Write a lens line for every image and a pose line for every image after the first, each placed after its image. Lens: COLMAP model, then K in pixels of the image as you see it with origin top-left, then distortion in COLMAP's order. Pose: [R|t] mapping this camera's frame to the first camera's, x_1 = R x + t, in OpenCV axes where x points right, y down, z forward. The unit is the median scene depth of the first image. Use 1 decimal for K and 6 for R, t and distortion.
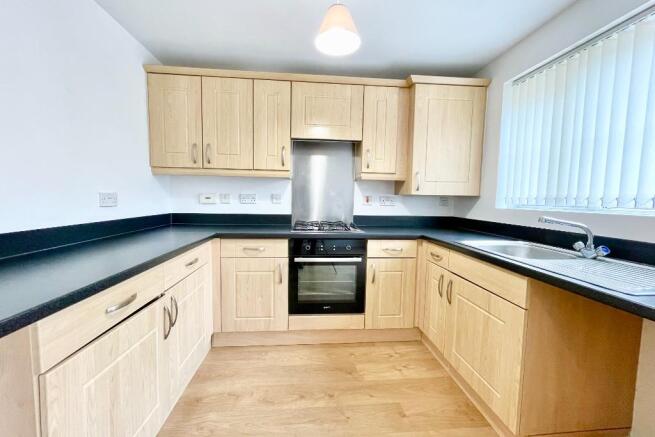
lens RADIAL K [[265.1, 0, 328.9], [0, 265.1, 218.1], [0, 0, 1]] dist [-0.004655, -0.001314]
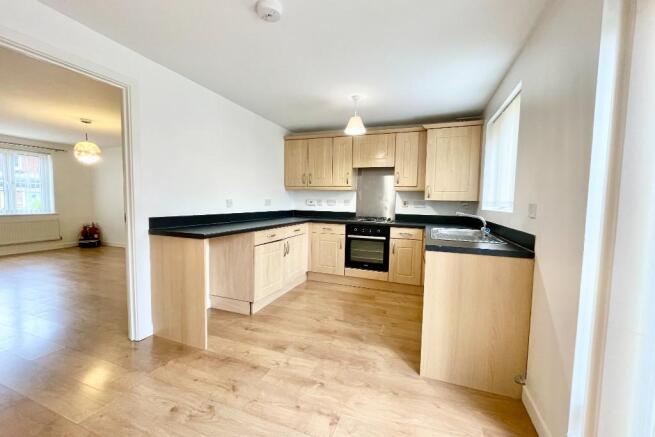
lens RADIAL K [[265.1, 0, 326.4], [0, 265.1, 220.7], [0, 0, 1]] dist [-0.004655, -0.001314]
pose [[0.896928, 0.033849, -0.440880, 0.508213], [-0.039205, 0.999227, -0.003042, 0.061169], [0.440436, 0.020013, 0.897561, -0.662219]]
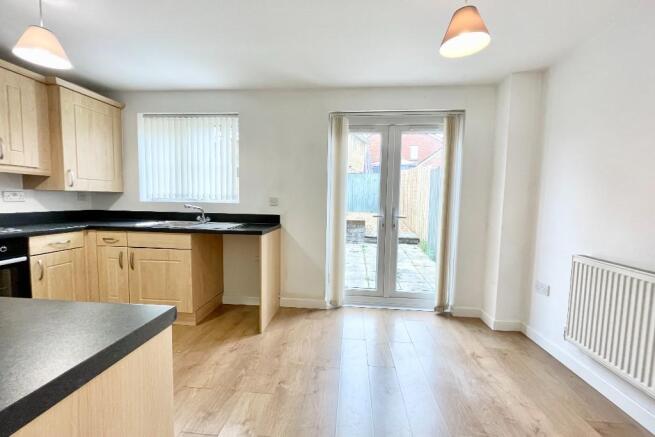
lens RADIAL K [[265.1, 0, 330.3], [0, 265.1, 220.5], [0, 0, 1]] dist [-0.004655, -0.001314]
pose [[0.177516, -0.091248, 0.979879, -0.574200], [0.060939, 0.994801, 0.081598, 0.011004], [-0.982229, 0.045228, 0.182153, -0.243285]]
